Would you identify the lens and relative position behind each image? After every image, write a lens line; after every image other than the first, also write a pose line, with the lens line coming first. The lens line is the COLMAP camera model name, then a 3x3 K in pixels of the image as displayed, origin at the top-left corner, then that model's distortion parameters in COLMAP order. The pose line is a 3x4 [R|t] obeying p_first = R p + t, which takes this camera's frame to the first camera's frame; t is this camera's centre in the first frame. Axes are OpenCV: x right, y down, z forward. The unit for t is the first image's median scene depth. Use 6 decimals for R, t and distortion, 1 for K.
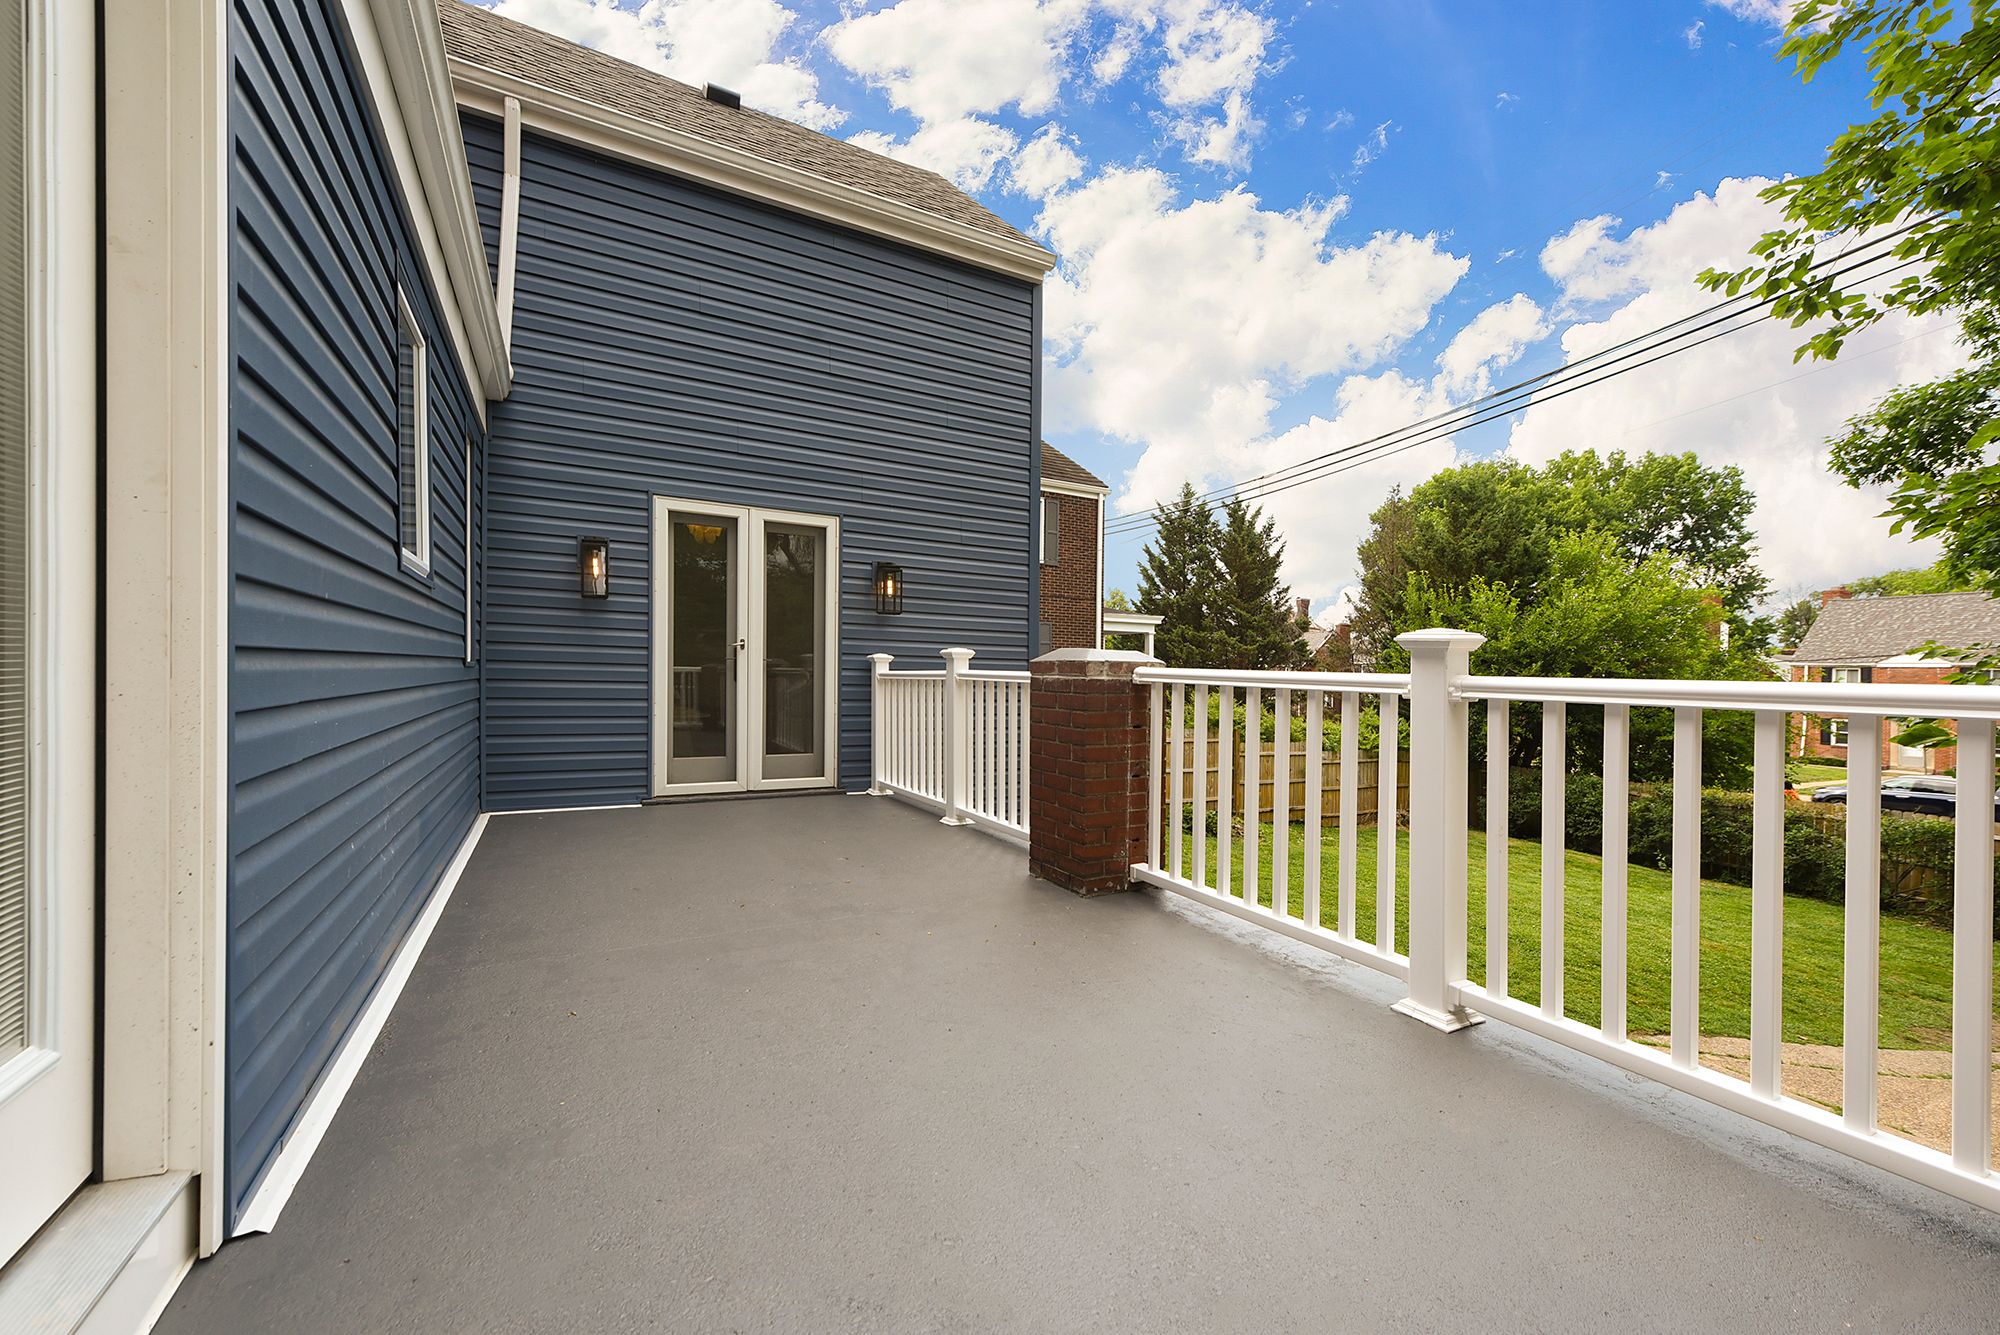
lens RADIAL K [[803.7, 0, 990.6], [0, 803.7, 671.9], [0, 0, 1]] dist [0.014422, -0.000360]
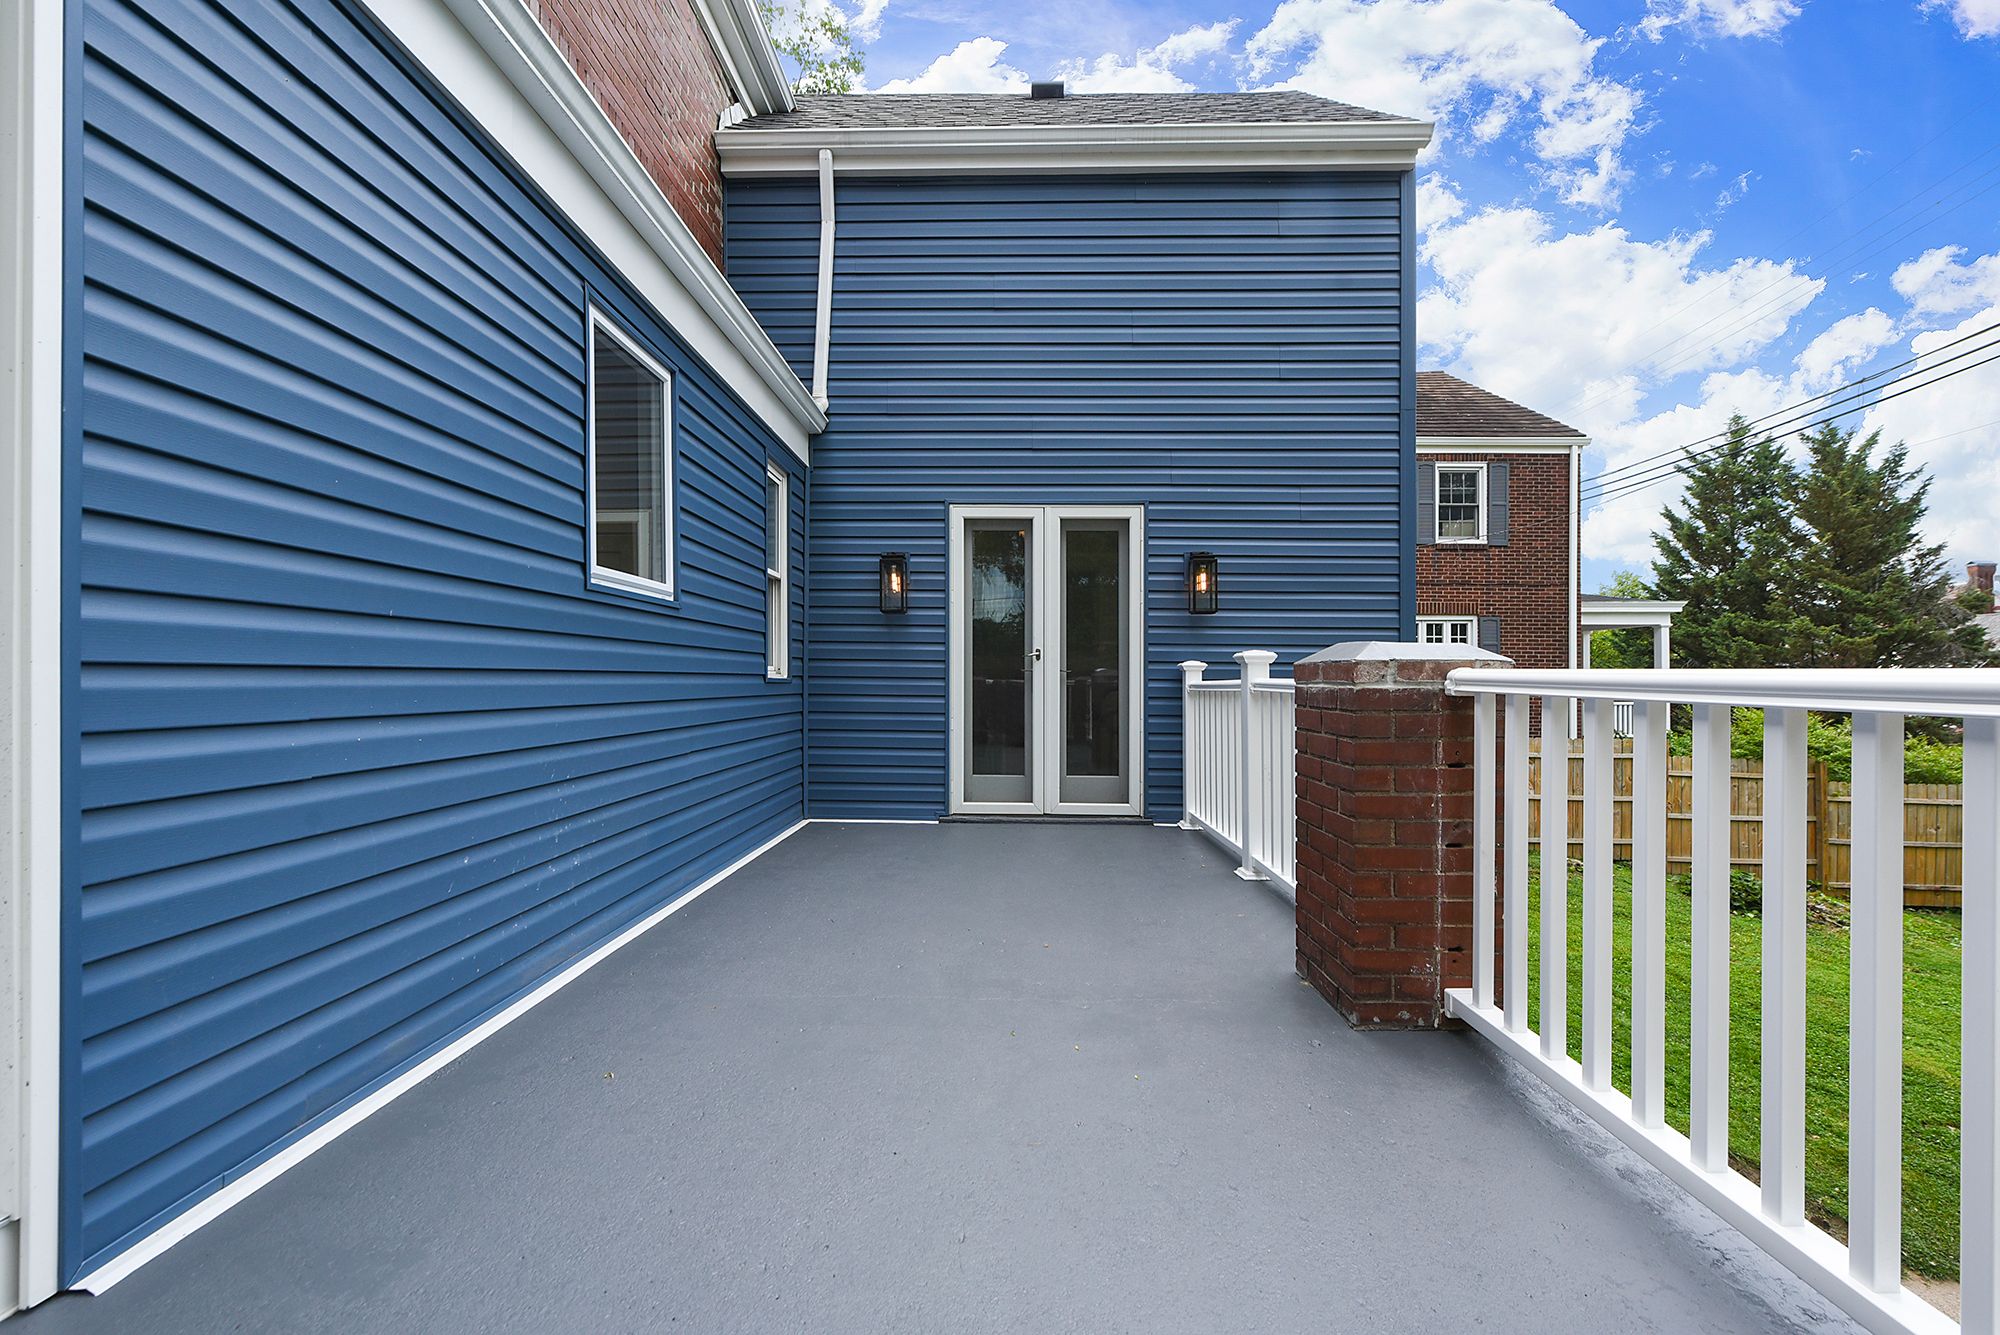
lens RADIAL K [[811.0, 0, 995.1], [0, 811.0, 678.6], [0, 0, 1]] dist [0.000050, -0.000362]
pose [[0.867421, -0.015419, -0.497337, 0.106702], [0.011846, 0.999876, -0.010338, 0.002242], [0.497435, 0.003076, 0.867496, 0.162530]]
